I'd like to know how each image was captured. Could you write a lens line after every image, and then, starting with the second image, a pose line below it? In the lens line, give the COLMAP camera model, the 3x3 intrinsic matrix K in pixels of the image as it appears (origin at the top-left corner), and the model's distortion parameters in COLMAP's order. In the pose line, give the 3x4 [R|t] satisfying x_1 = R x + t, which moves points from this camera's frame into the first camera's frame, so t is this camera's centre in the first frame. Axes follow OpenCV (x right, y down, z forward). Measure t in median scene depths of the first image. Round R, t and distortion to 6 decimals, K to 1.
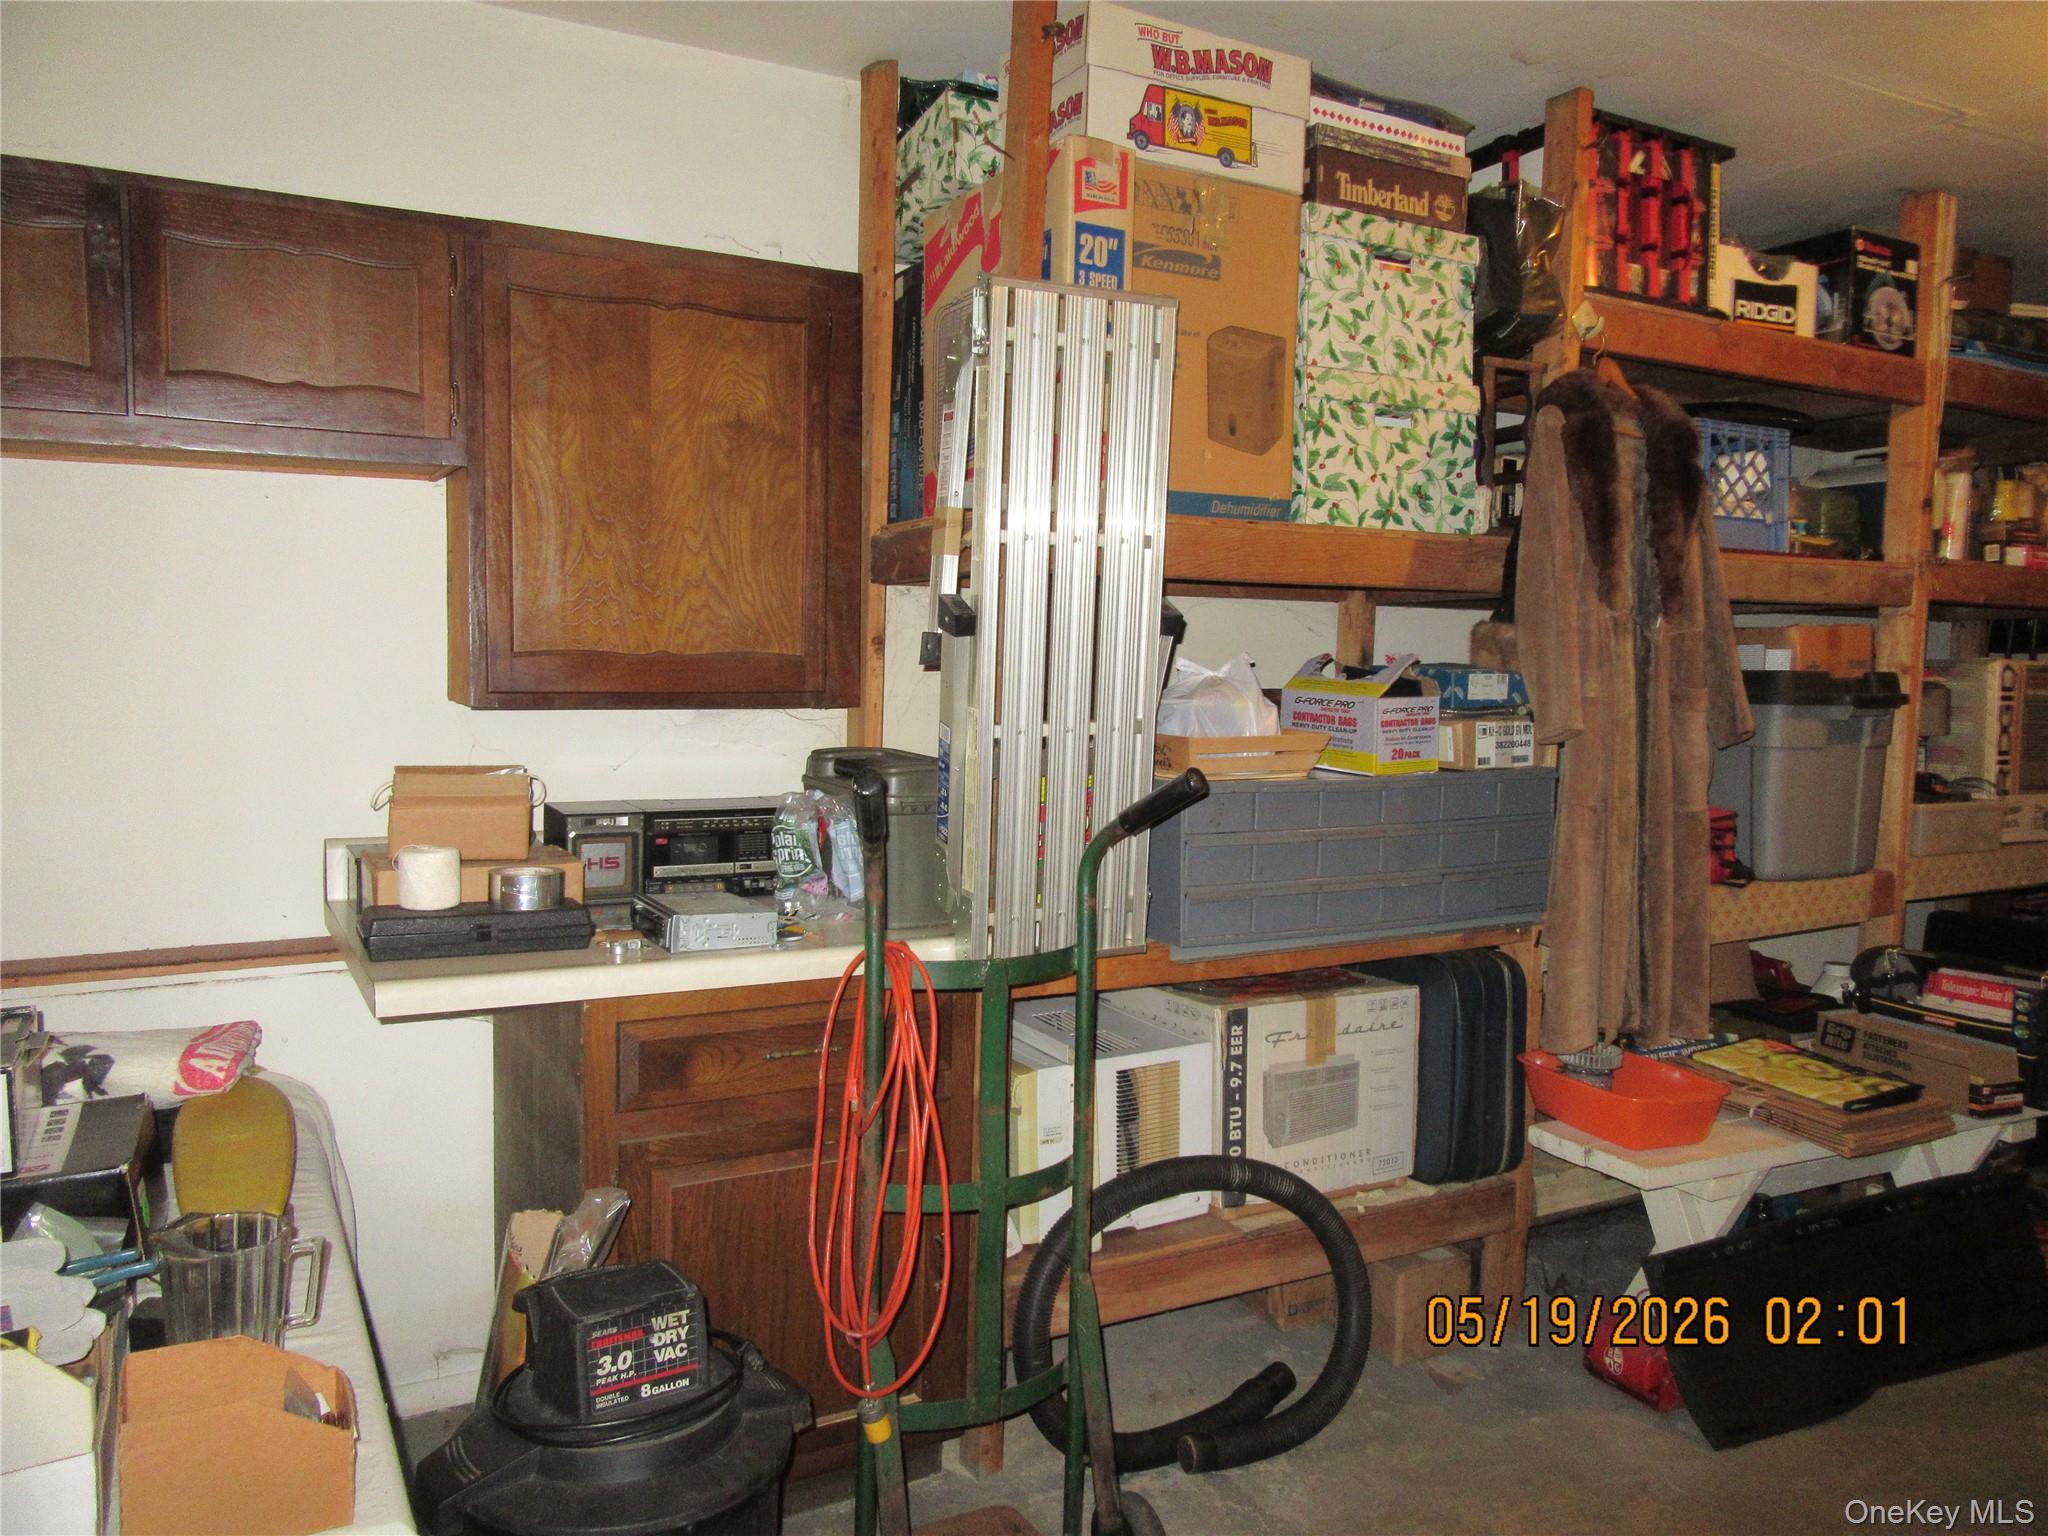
lens RADIAL K [[1523.2, 0, 1026.0], [0, 1523.2, 766.2], [0, 0, 1]] dist [-0.006504, 0.012352]
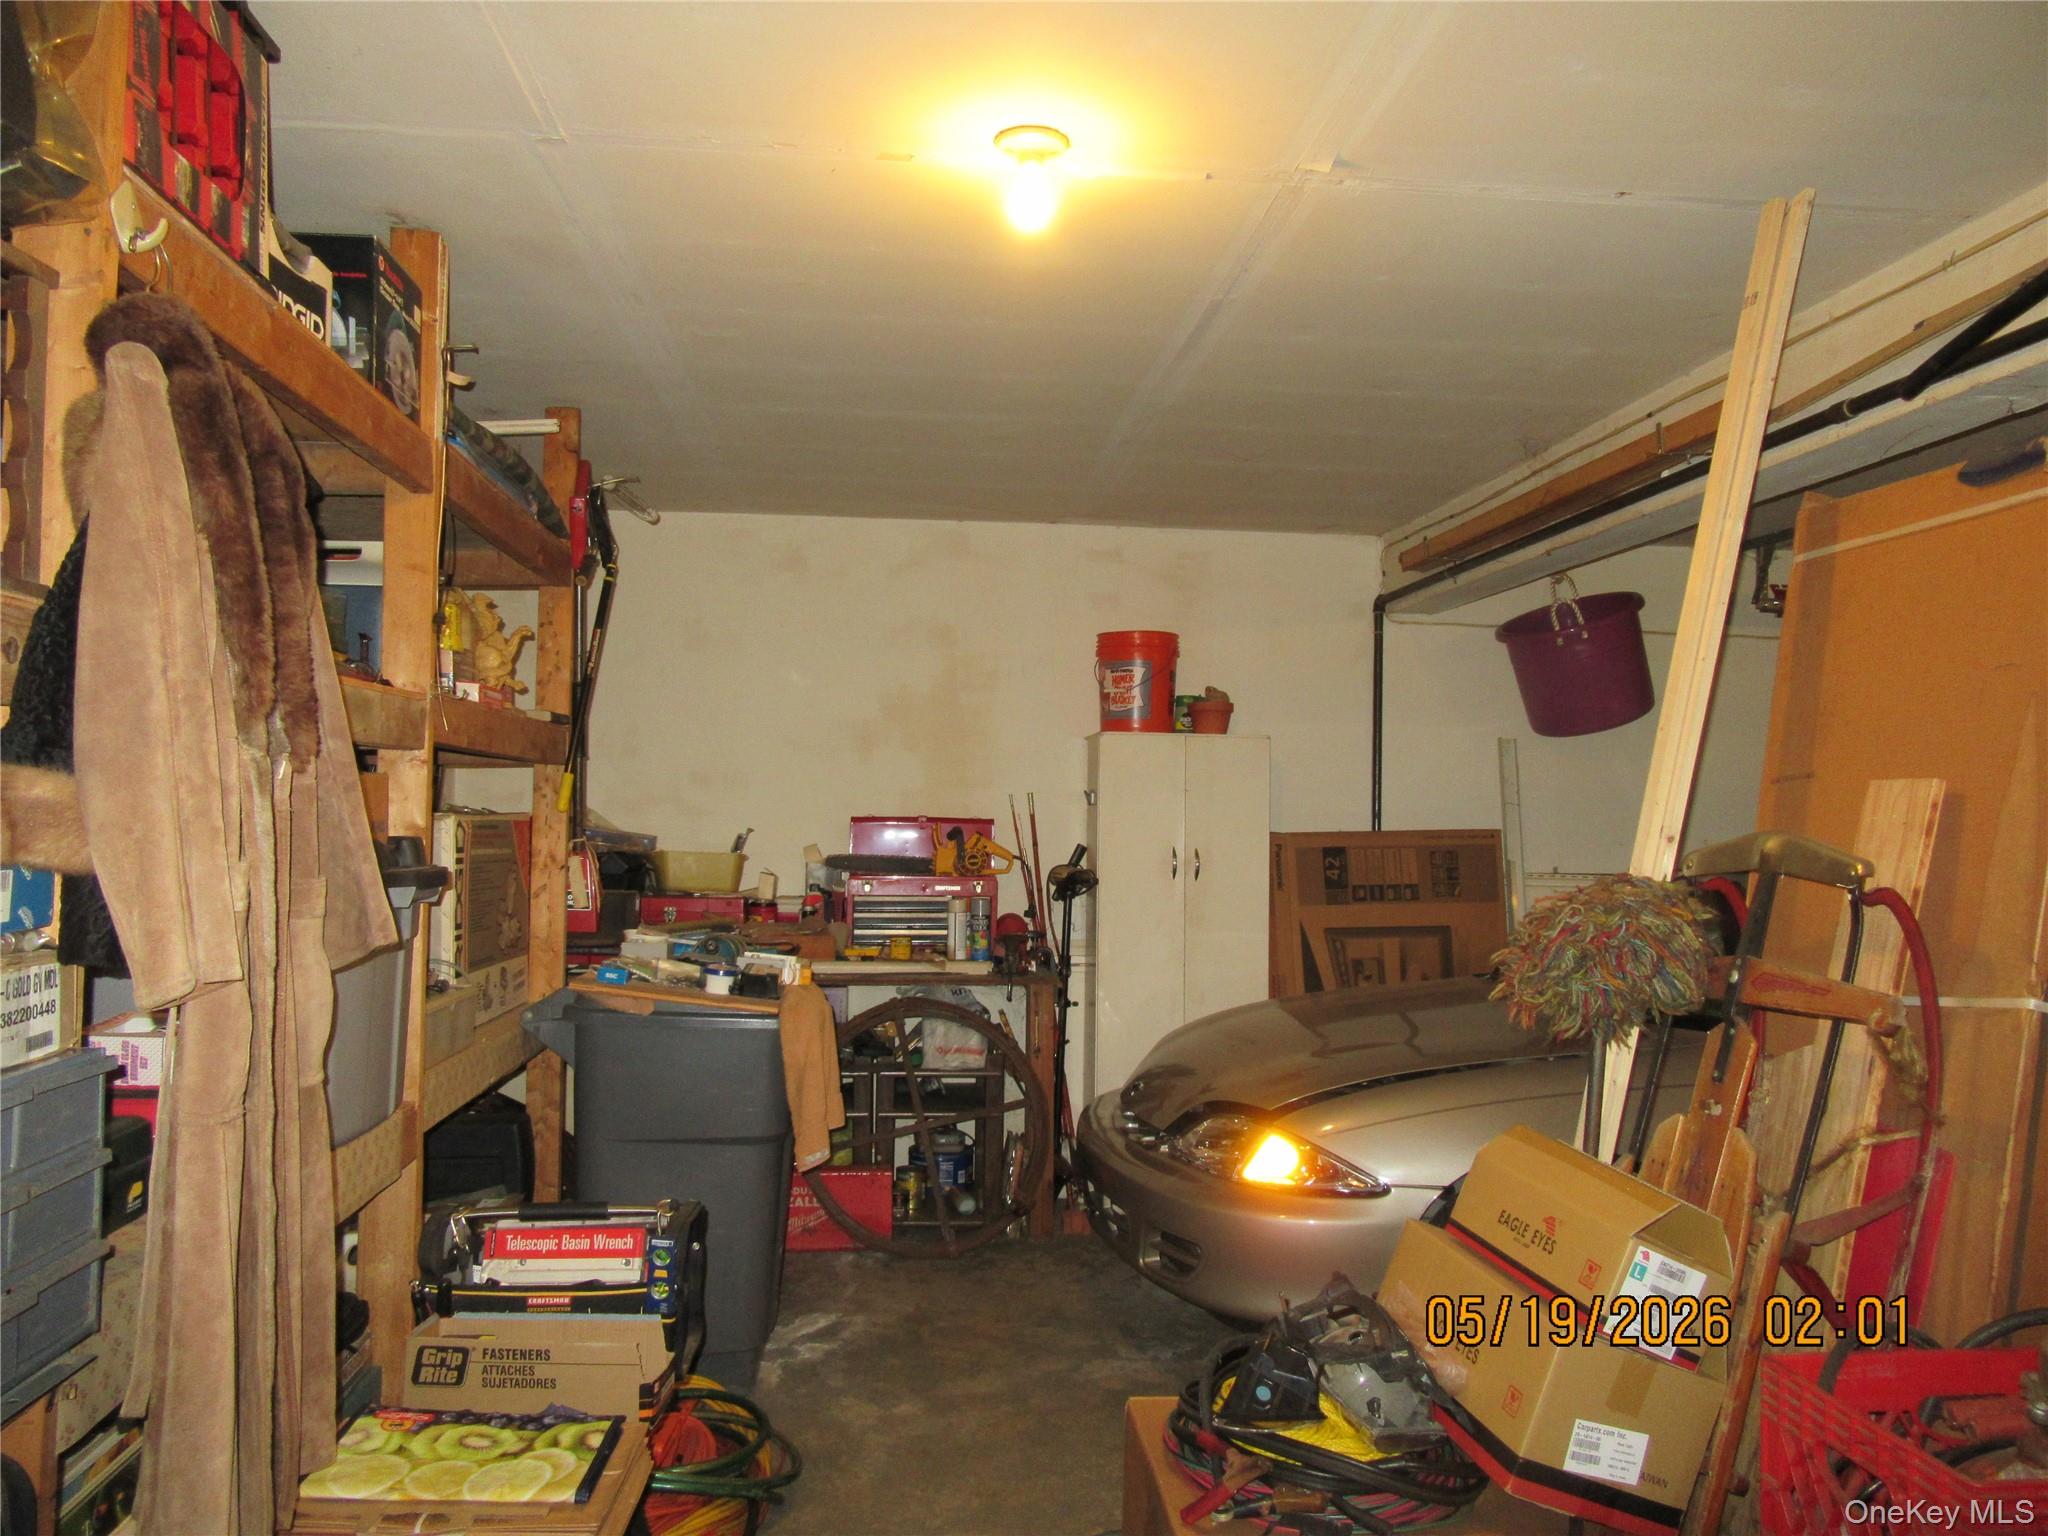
lens RADIAL K [[1523.2, 0, 1025.8], [0, 1523.2, 760.1], [0, 0, 1]] dist [-0.006504, 0.012352]
pose [[0.400579, 0.020486, 0.916033, -0.000631], [0.066057, 0.996503, -0.051173, -0.047001], [-0.913878, 0.081009, 0.397825, 0.483762]]
